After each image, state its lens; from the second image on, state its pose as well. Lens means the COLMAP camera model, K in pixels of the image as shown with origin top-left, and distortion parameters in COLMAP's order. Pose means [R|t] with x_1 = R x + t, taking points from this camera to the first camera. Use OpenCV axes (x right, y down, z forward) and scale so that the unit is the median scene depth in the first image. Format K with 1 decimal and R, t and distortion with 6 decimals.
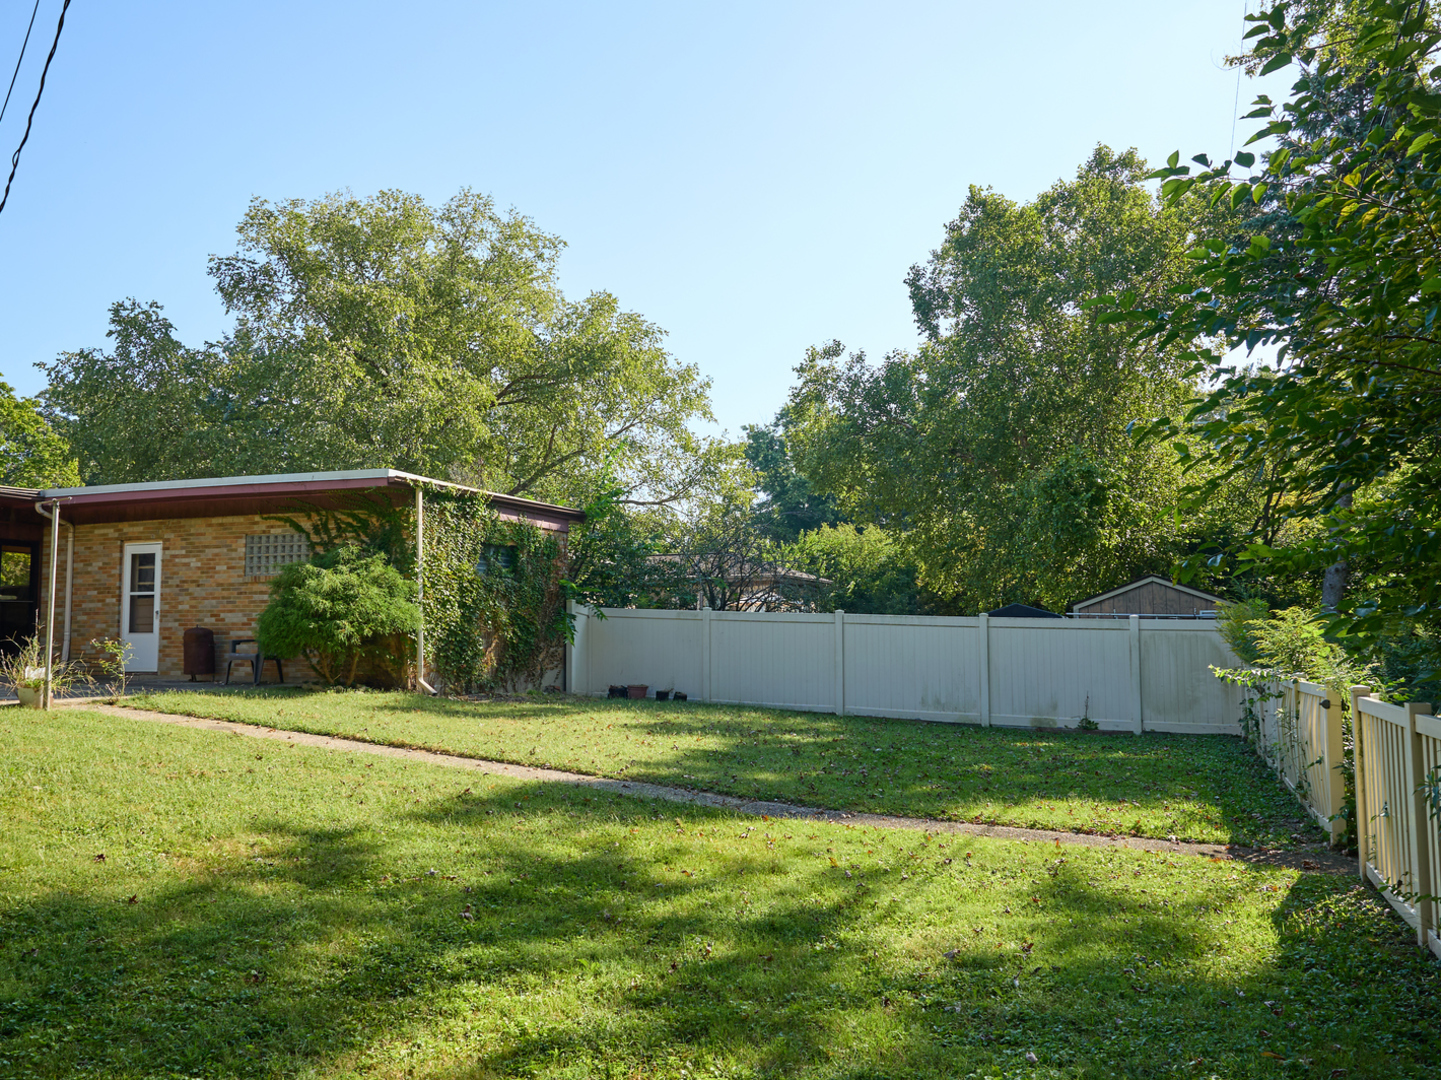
lens RADIAL K [[1136.1, 0, 718.6], [0, 1136.1, 544.3], [0, 0, 1]] dist [0.004916, -0.006519]
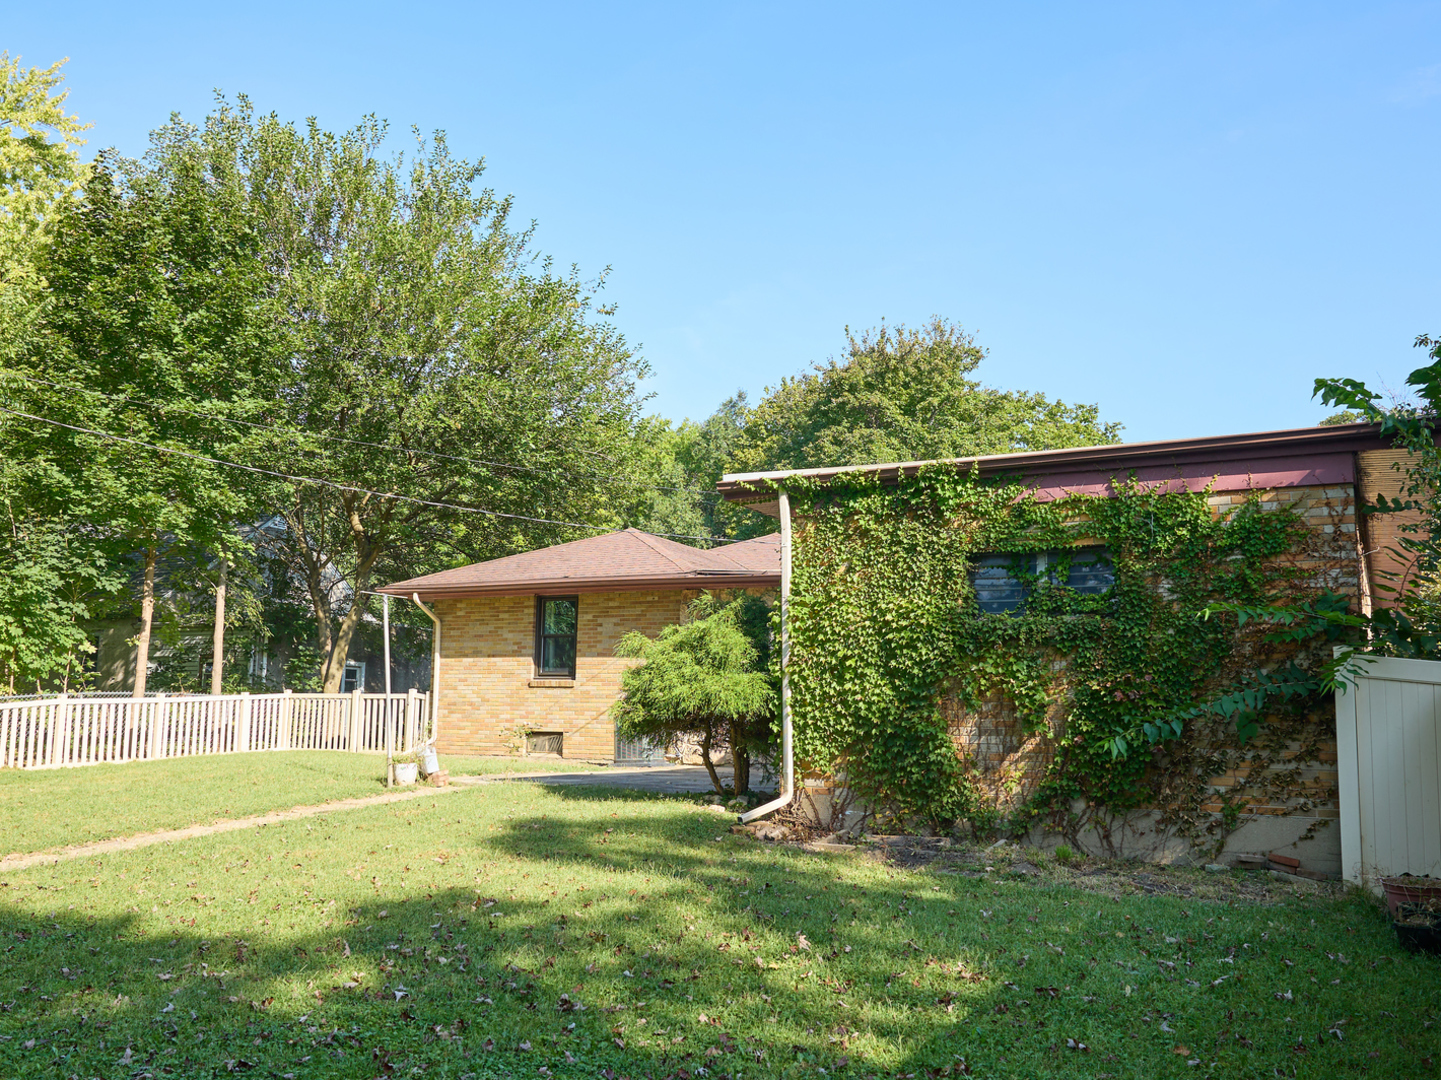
lens RADIAL K [[1281.9, 0, 718.5], [0, 1281.9, 582.3], [0, 0, 1]] dist [-0.005031, 0.020104]
pose [[-0.115992, -0.113262, -0.986771, 0.412650], [0.058829, 0.990950, -0.120657, 0.080169], [0.991506, -0.072046, -0.108279, 0.978894]]
